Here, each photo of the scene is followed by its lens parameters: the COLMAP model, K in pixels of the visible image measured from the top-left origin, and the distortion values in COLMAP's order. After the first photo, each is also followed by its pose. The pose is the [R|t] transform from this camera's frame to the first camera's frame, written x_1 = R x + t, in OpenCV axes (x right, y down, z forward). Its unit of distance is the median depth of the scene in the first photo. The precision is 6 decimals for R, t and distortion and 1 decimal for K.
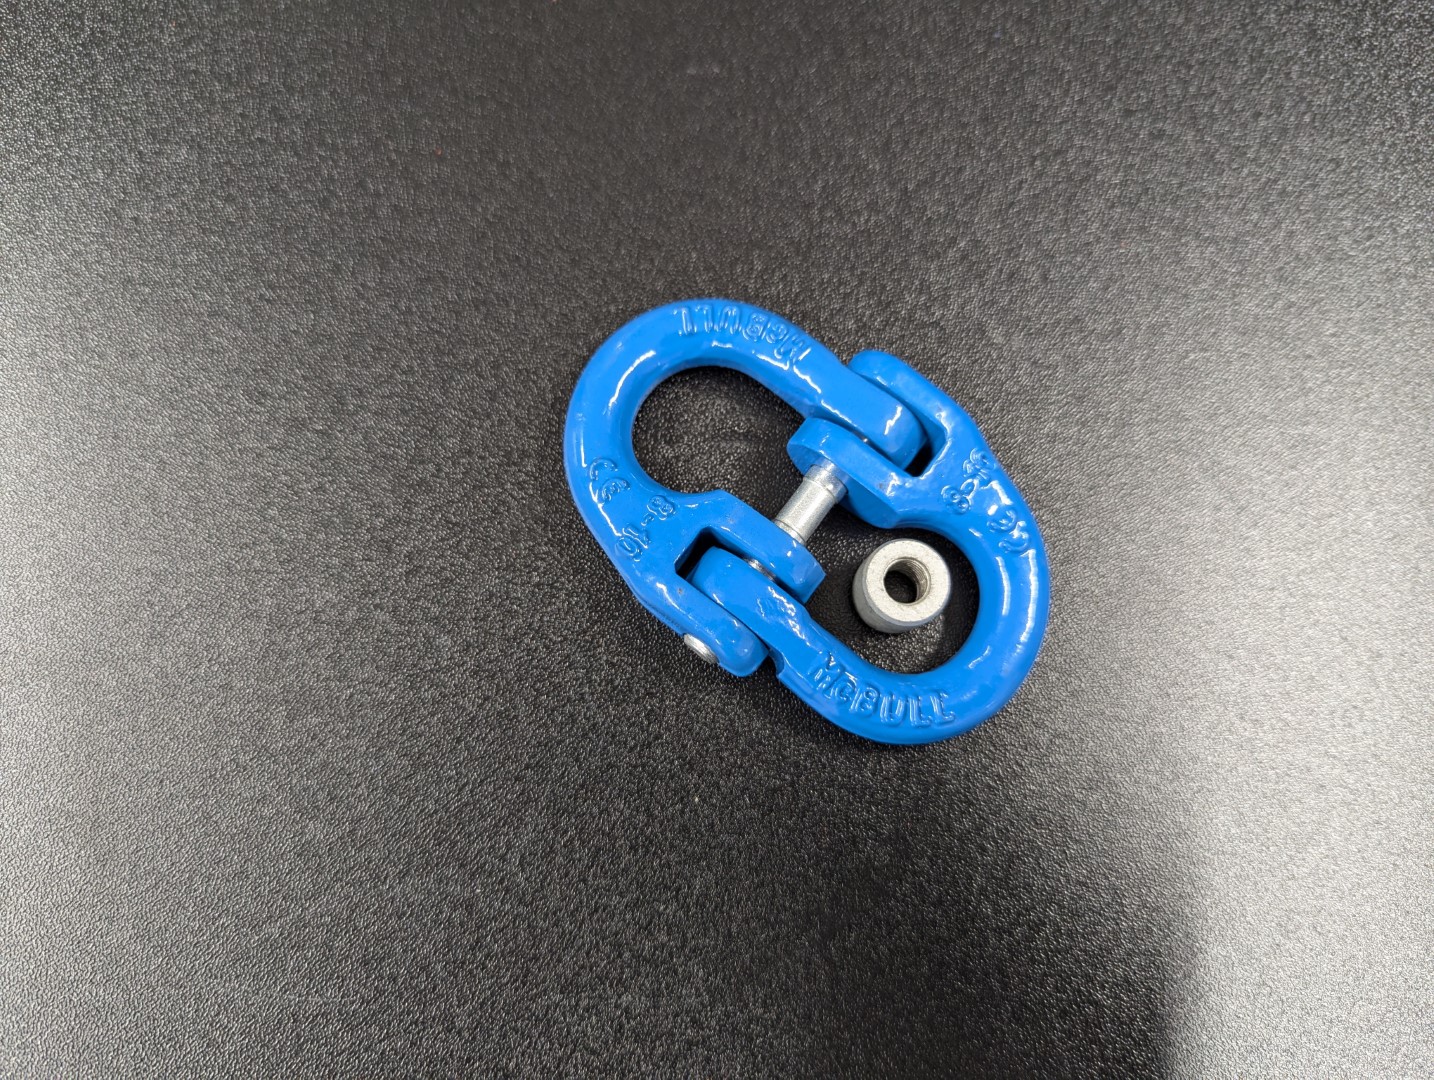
lens RADIAL K [[713.4, 0, 731.9], [0, 713.4, 566.0], [0, 0, 1]] dist [-0.001160, 0.000566]
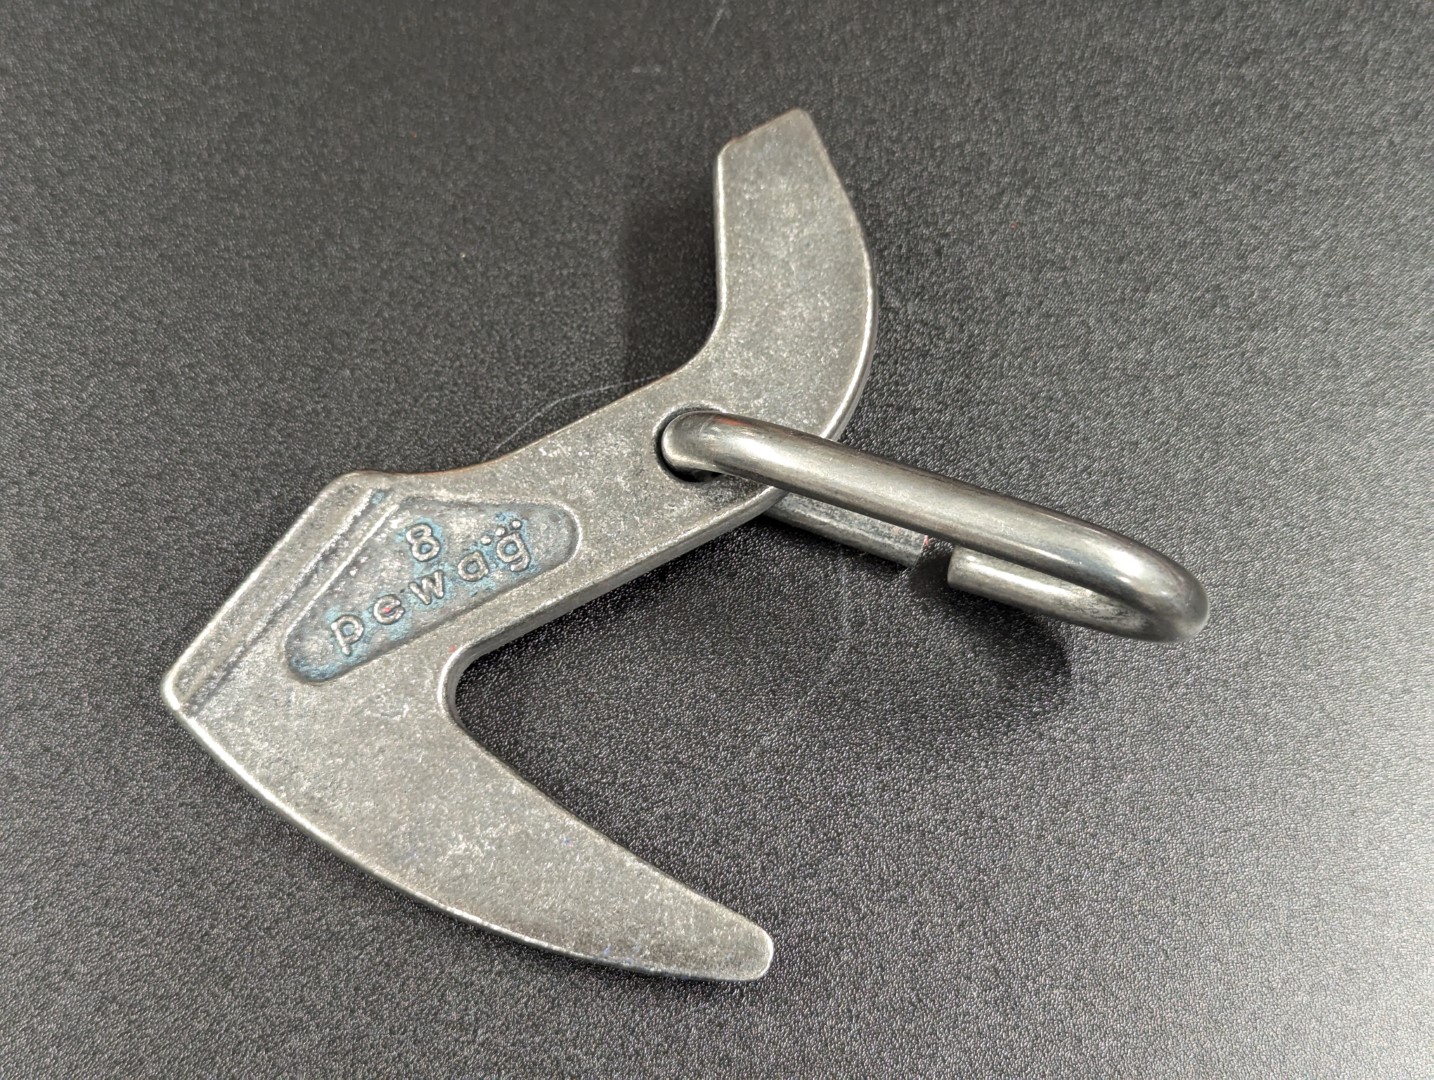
lens RADIAL K [[1980.0, 0, 658.5], [0, 1980.0, 518.5], [0, 0, 1]] dist [0.166626, -0.758616]
pose [[0.999712, 0.022231, -0.009010, 0.024916], [-0.023463, 0.984371, -0.174535, 0.590874], [0.004989, 0.174696, 0.984610, -2.096742]]
